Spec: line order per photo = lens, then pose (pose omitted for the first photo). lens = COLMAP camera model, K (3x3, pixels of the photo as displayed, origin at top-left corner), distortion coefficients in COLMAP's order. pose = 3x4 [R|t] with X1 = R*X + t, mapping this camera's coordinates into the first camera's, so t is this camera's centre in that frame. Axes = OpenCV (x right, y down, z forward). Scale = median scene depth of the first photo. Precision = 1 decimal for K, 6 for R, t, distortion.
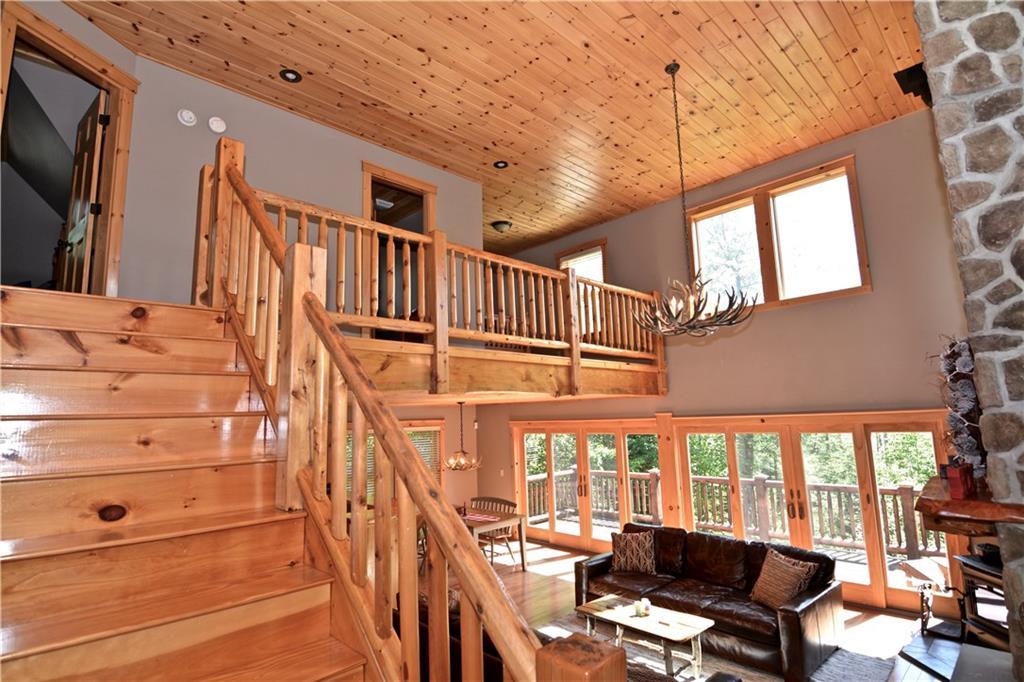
lens RADIAL K [[524.0, 0, 514.9], [0, 524.0, 340.3], [0, 0, 1]] dist [-0.001294, -0.000106]
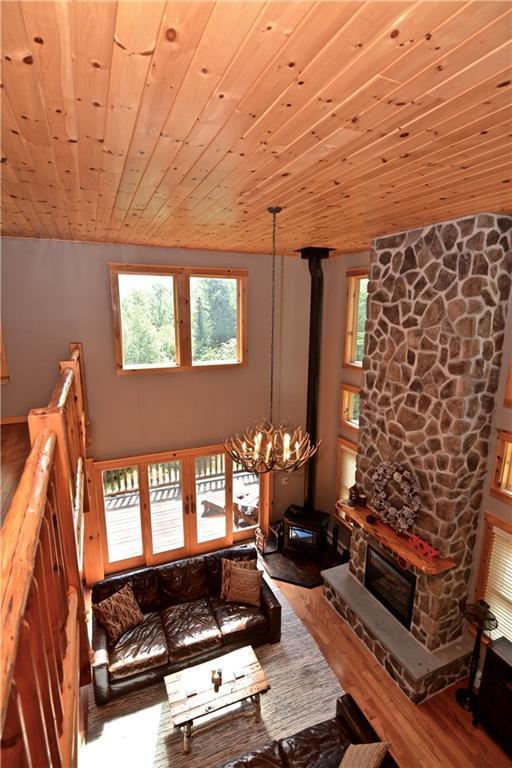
lens RADIAL K [[375.0, 0, 256.5], [0, 375.0, 385.0], [0, 0, 1]] dist [-0.002128, -0.000712]
pose [[0.354689, -0.166708, 0.920002, -0.553021], [-0.147978, 0.961565, 0.231289, -0.490691], [-0.923200, -0.218175, 0.316387, 0.989261]]
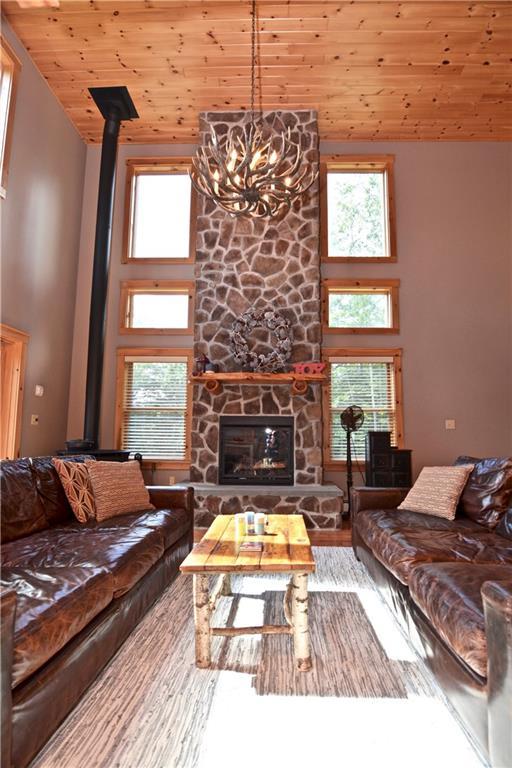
lens RADIAL K [[375.0, 0, 257.7], [0, 375.0, 386.4], [0, 0, 1]] dist [-0.002128, -0.000712]
pose [[-0.698757, 0.103028, 0.707901, -0.103666], [-0.096103, 0.967084, -0.235611, 0.563341], [-0.708874, -0.232666, -0.665856, 1.693645]]
